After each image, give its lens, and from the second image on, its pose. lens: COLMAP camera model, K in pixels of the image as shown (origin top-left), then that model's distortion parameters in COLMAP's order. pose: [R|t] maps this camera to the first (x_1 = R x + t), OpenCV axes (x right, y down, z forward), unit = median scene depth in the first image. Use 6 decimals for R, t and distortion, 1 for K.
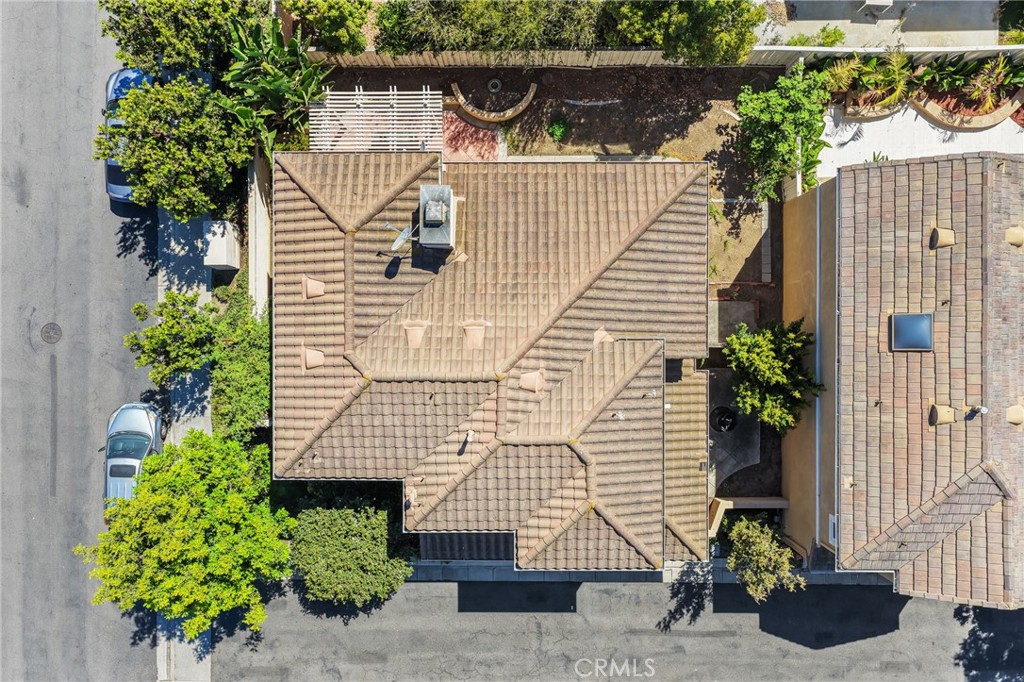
lens RADIAL K [[855.4, 0, 512.0], [0, 855.4, 341.0], [0, 0, 1]] dist [-0.015713, 0.044188]
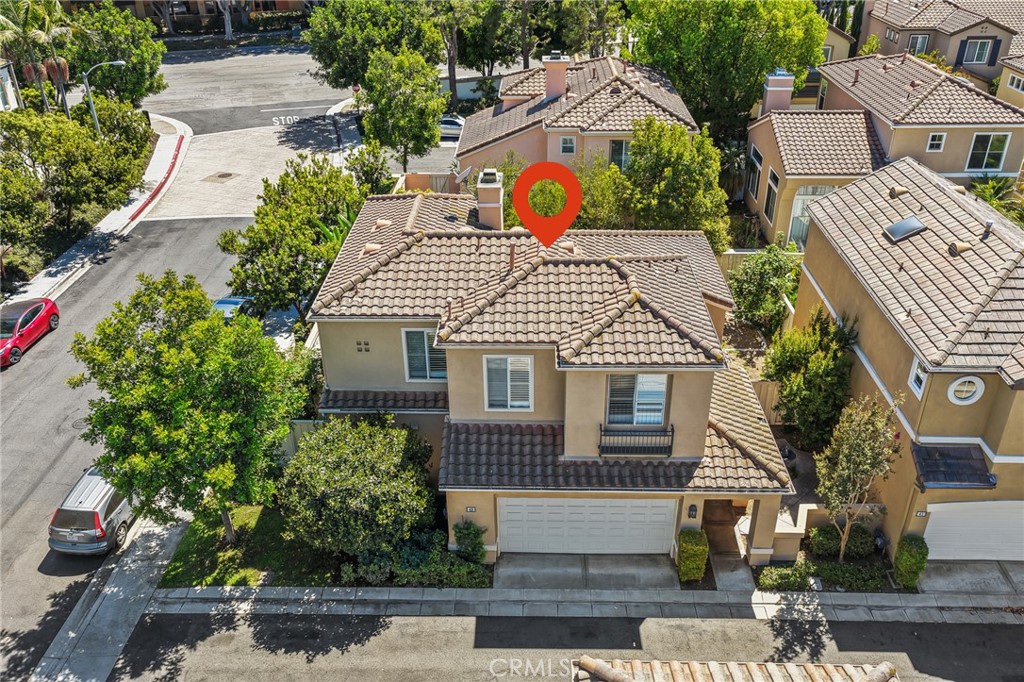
lens RADIAL K [[855.4, 0, 512.0], [0, 855.4, 341.0], [0, 0, 1]] dist [-0.015713, 0.044188]
pose [[0.999620, 0.010793, -0.025381, -0.015569], [-0.027420, 0.488080, -0.872368, 0.805982], [0.002973, 0.872732, 0.488191, 0.435378]]
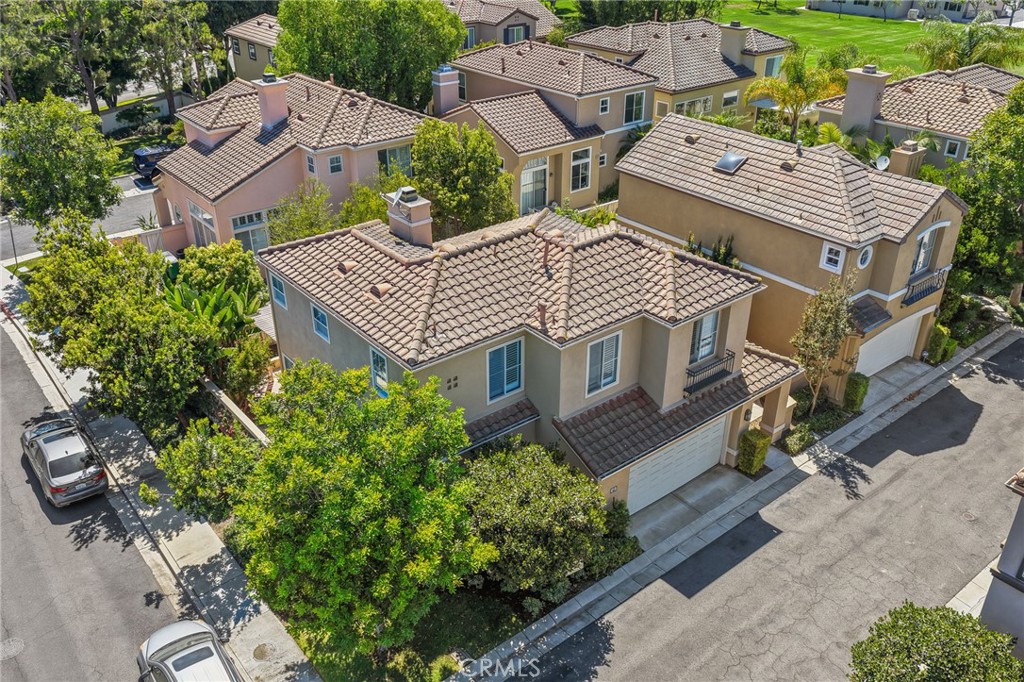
lens RADIAL K [[855.4, 0, 512.0], [0, 855.4, 341.0], [0, 0, 1]] dist [-0.015713, 0.044188]
pose [[0.777535, -0.295772, 0.554939, -0.537067], [0.628825, 0.371626, -0.682988, 0.650398], [-0.004221, 0.880007, 0.474941, 0.438826]]
